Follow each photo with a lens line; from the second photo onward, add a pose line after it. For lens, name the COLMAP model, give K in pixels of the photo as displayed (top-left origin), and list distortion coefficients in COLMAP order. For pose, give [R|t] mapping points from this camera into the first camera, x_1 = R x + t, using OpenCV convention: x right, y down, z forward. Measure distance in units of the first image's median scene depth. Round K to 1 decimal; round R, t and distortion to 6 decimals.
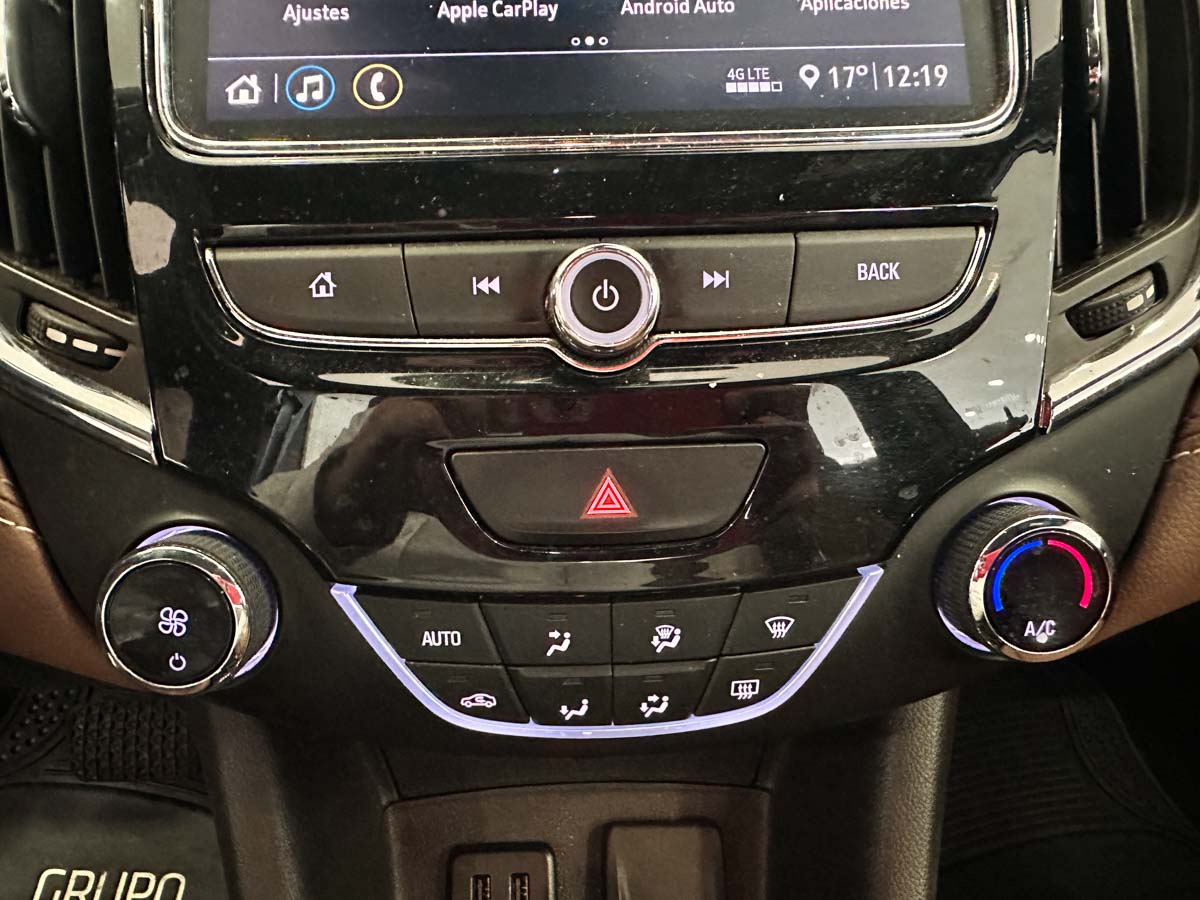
lens RADIAL K [[862.5, 0, 596.0], [0, 862.5, 448.6], [0, 0, 1]] dist [0.048661, -0.068984]
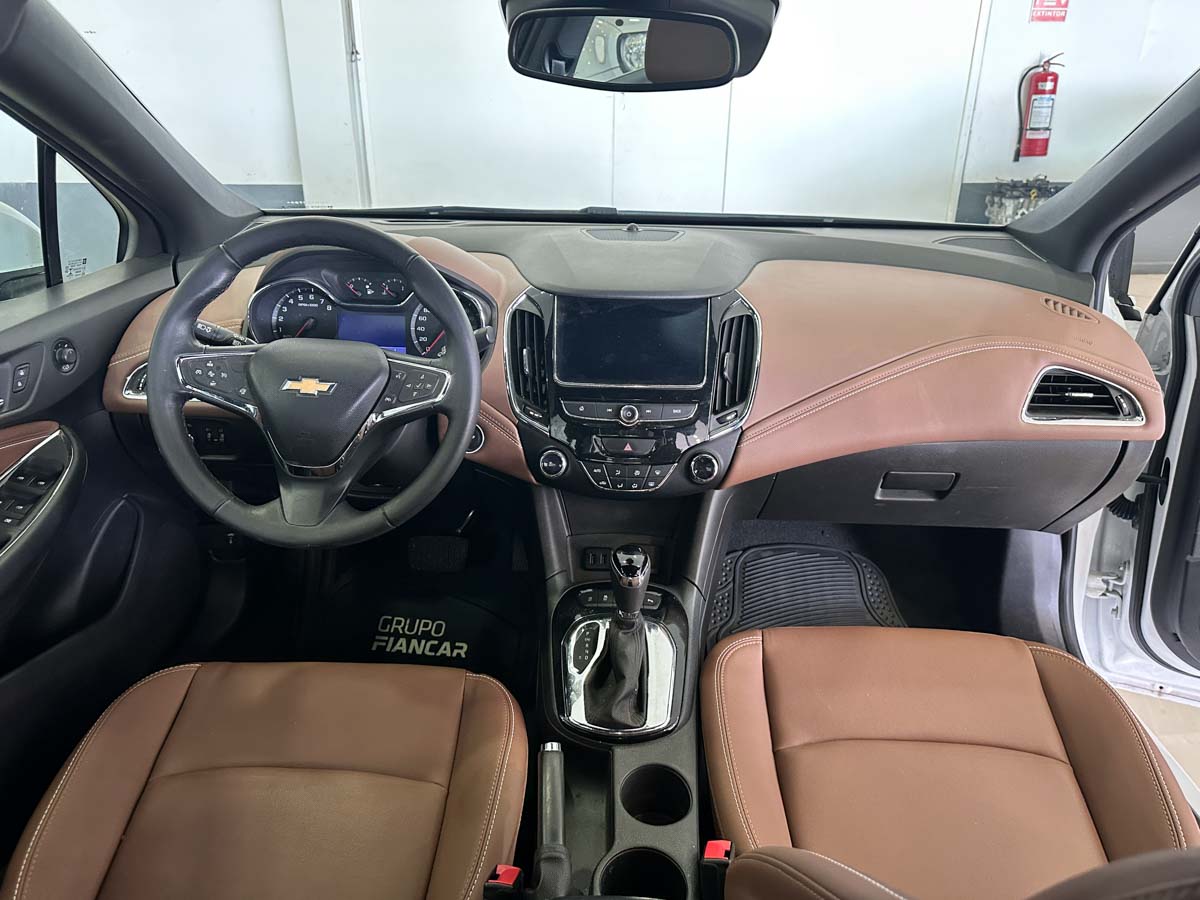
lens RADIAL K [[862.5, 0, 596.9], [0, 862.5, 440.8], [0, 0, 1]] dist [0.048661, -0.068984]
pose [[0.994716, 0.061473, -0.082223, 0.069792], [-0.062090, 0.998058, -0.004962, 0.013448], [0.081758, 0.010041, 0.996602, -1.195576]]
